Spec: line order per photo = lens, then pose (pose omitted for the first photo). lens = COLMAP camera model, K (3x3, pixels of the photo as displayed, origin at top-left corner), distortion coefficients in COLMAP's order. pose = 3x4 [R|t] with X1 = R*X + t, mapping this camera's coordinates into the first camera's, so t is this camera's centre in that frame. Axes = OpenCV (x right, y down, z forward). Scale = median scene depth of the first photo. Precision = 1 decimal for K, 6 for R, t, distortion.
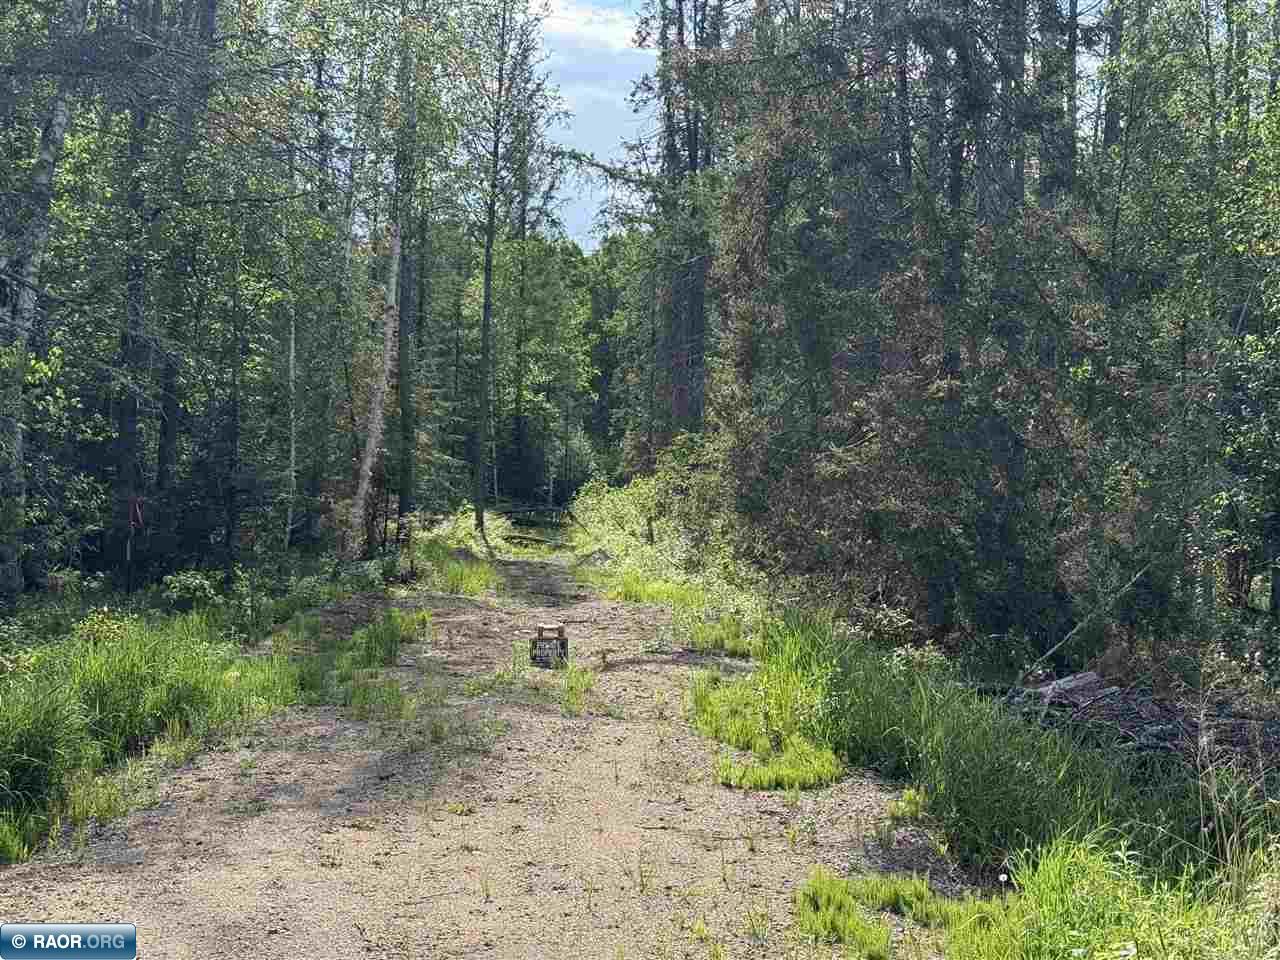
lens RADIAL K [[1805.7, 0, 640.0], [0, 1805.7, 480.0], [0, 0, 1]] dist [0.171793, -0.141449]
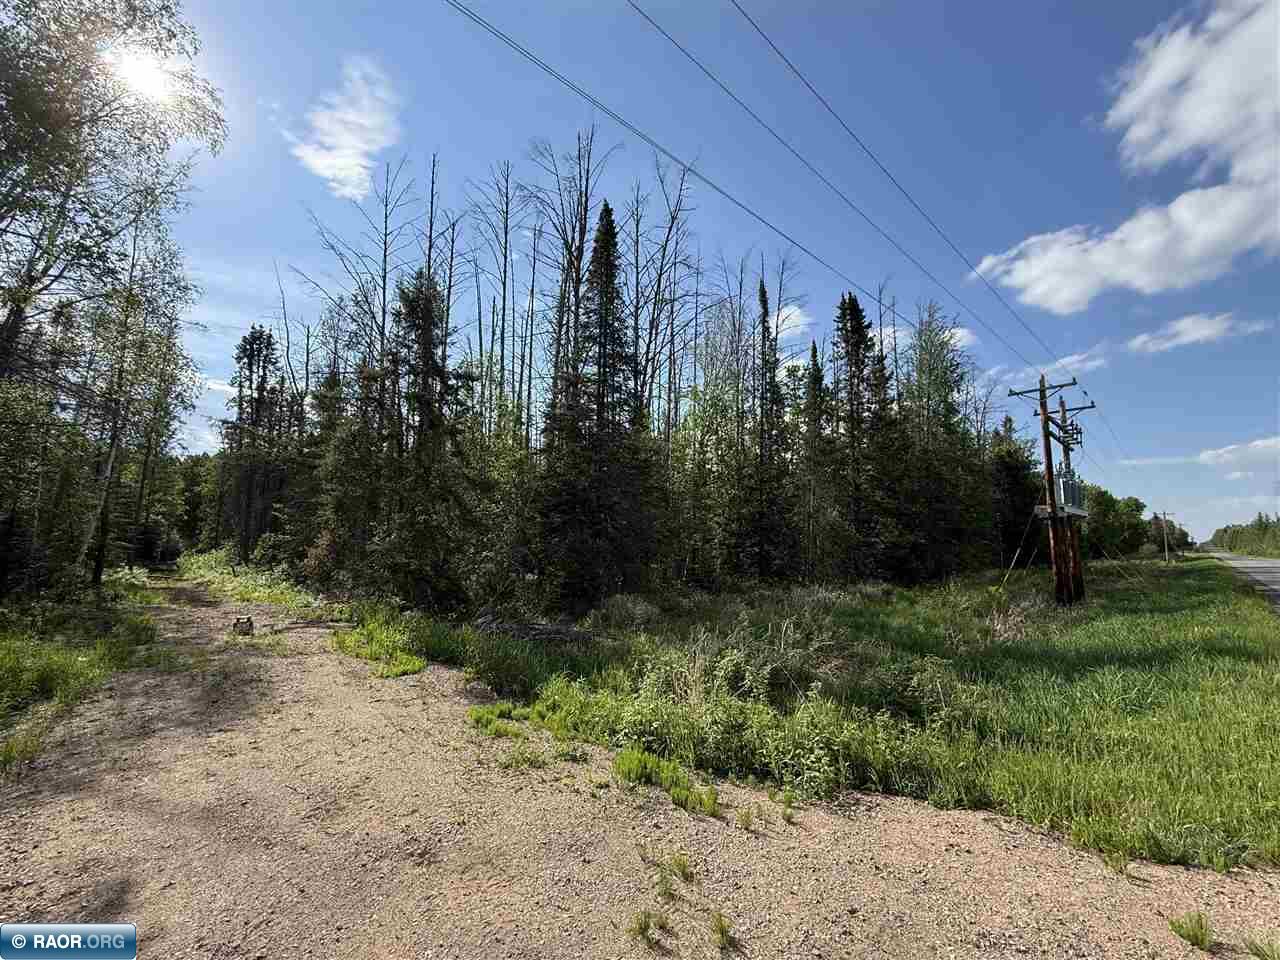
lens RADIAL K [[534.1, 0, 644.2], [0, 534.1, 480.8], [0, 0, 1]] dist [-0.000298, 0.000335]
pose [[0.762508, 0.063079, 0.643896, -0.081495], [0.015344, 0.993193, -0.115468, -0.005202], [-0.646797, 0.097925, 0.756350, 0.087121]]
